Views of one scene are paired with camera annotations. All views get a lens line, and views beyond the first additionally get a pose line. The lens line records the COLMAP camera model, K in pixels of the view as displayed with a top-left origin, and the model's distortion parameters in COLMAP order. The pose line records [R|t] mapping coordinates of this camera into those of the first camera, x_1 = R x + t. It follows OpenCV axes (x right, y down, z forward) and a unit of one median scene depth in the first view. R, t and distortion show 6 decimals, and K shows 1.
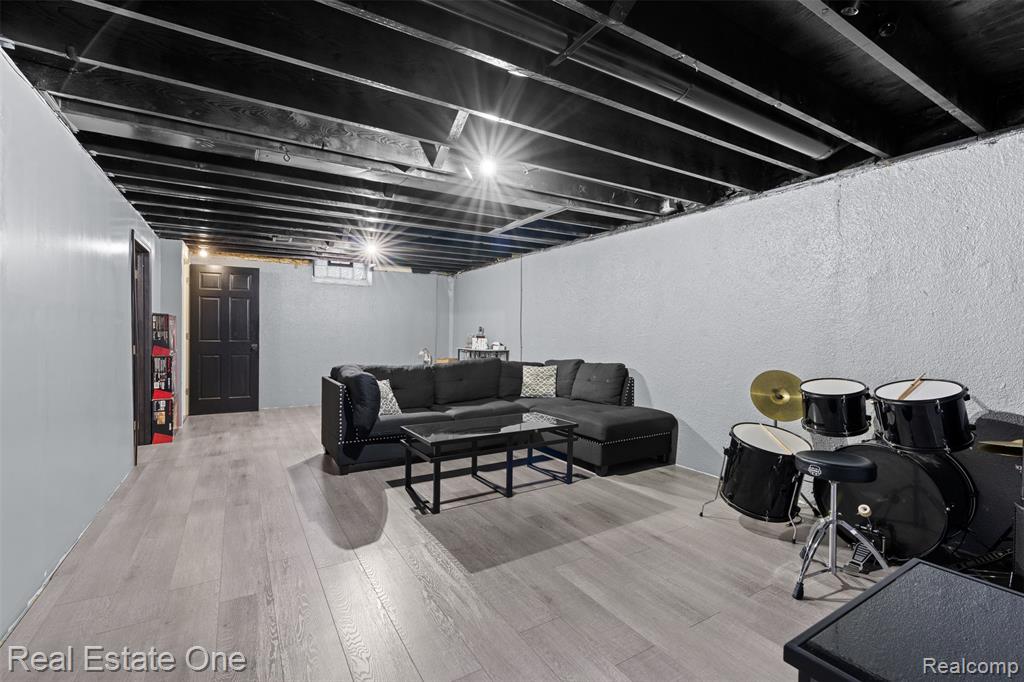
lens RADIAL K [[460.5, 0, 517.3], [0, 460.5, 339.5], [0, 0, 1]] dist [-0.004106, 0.000518]
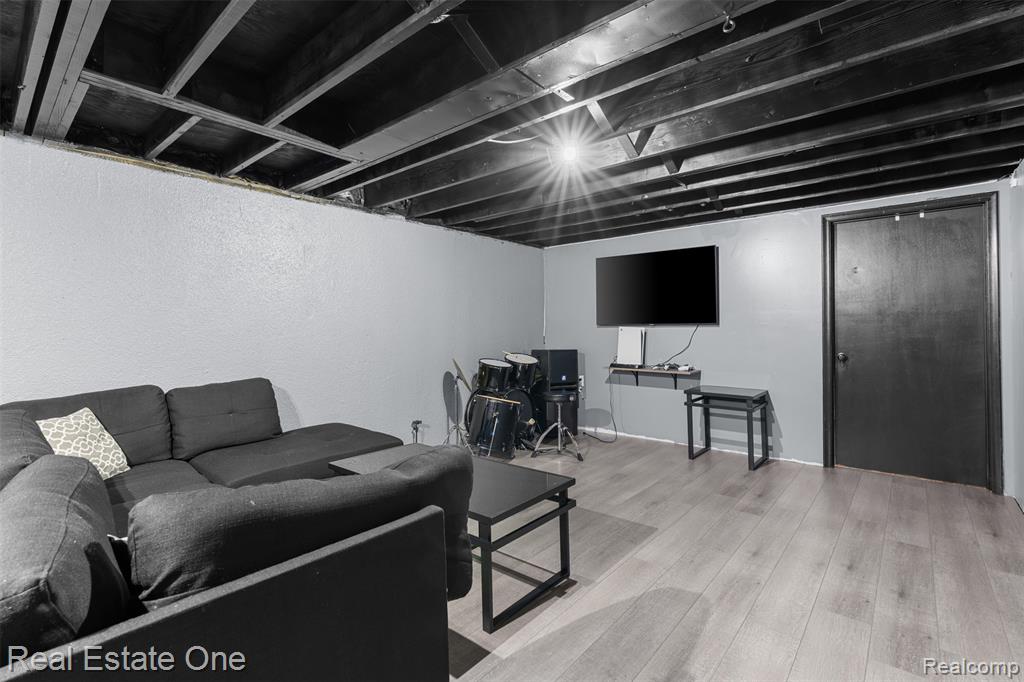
lens RADIAL K [[460.5, 0, 516.1], [0, 460.5, 334.4], [0, 0, 1]] dist [-0.004106, 0.000518]
pose [[-0.312903, -0.011204, 0.949719, -1.129444], [0.007637, 0.999868, 0.014312, -0.038801], [-0.949755, 0.011731, -0.312776, 1.705859]]
